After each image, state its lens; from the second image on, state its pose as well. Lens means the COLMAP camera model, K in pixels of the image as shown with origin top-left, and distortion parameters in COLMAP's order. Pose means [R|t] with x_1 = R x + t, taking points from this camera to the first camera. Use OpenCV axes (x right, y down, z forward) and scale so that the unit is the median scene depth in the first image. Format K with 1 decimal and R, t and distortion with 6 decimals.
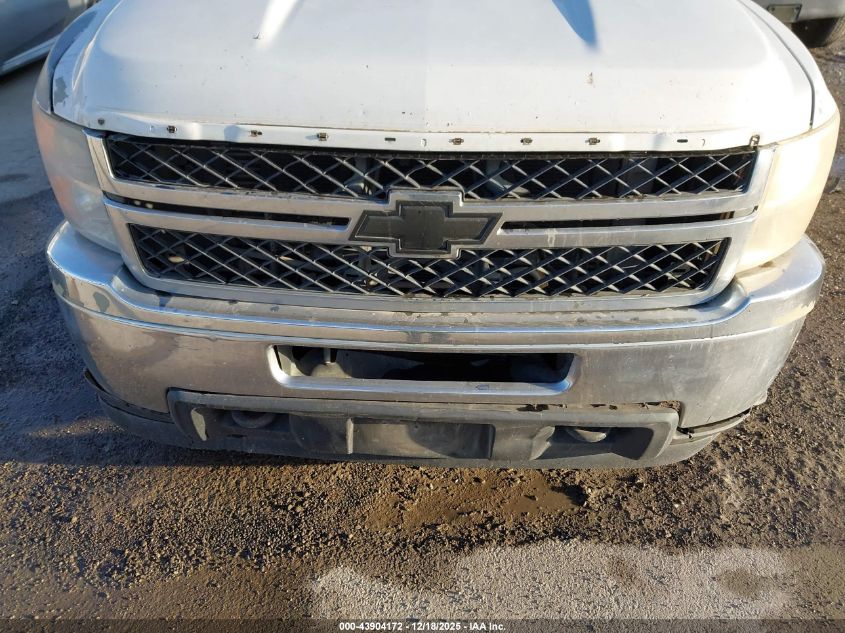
lens RADIAL K [[645.1, 0, 419.1], [0, 645.1, 316.7], [0, 0, 1]] dist [0.000785, -0.002409]
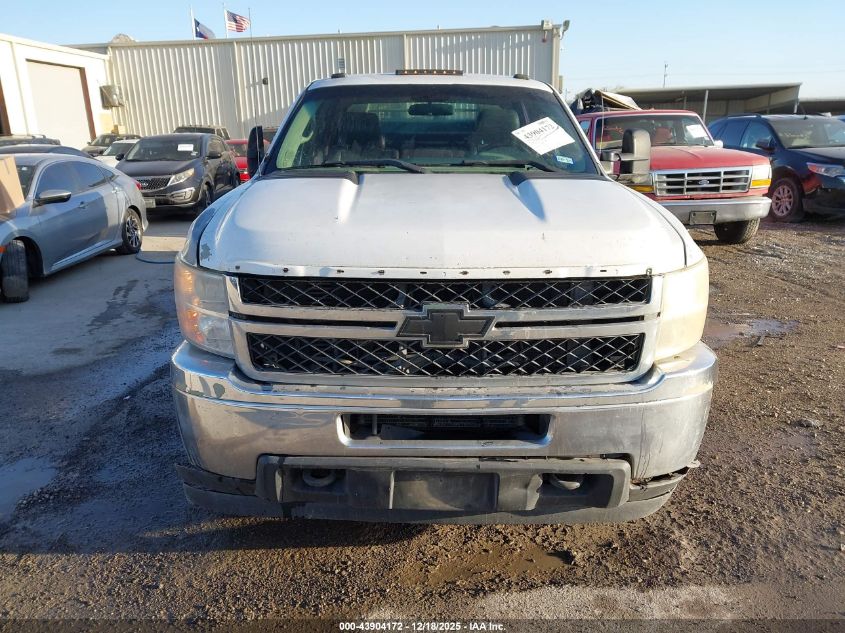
lens RADIAL K [[645.1, 0, 423.4], [0, 645.1, 316.9], [0, 0, 1]] dist [0.000785, -0.002409]
pose [[0.998770, -0.023232, 0.043793, -0.093478], [0.035288, 0.953627, -0.298914, 0.249324], [-0.034818, 0.300092, 0.953275, -0.400533]]
